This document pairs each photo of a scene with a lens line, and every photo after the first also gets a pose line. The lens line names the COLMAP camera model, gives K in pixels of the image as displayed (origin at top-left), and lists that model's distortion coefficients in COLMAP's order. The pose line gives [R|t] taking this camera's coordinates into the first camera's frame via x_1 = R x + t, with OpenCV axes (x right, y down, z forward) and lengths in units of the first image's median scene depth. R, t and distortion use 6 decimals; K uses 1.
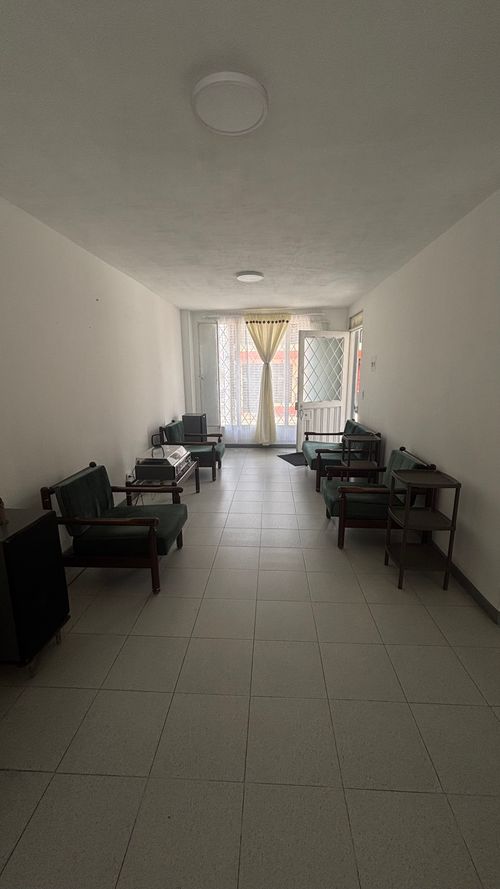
lens RADIAL K [[361.3, 0, 242.2], [0, 361.3, 448.8], [0, 0, 1]] dist [0.001811, 0.000020]
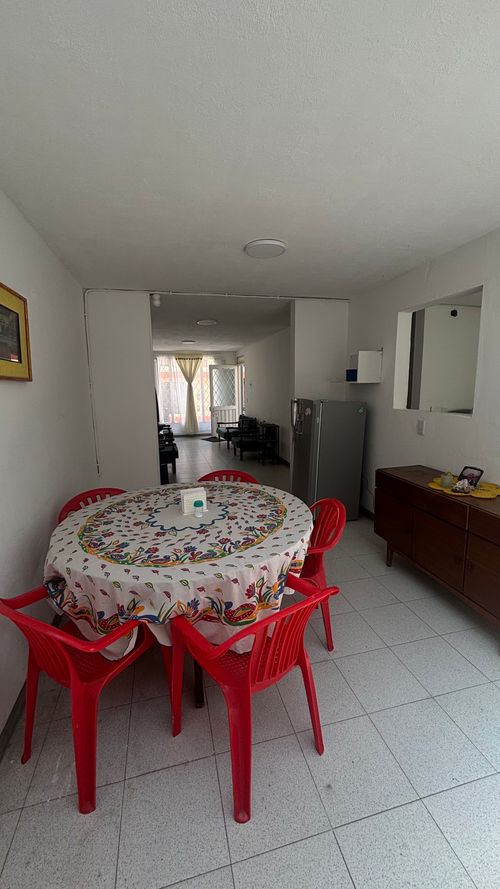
lens RADIAL K [[361.3, 0, 253.1], [0, 361.3, 445.9], [0, 0, 1]] dist [0.001811, 0.000020]
pose [[0.947748, -0.060077, 0.313313, -0.198243], [0.075327, 0.996480, -0.036787, 0.130005], [-0.310000, 0.058465, 0.948937, -0.648172]]
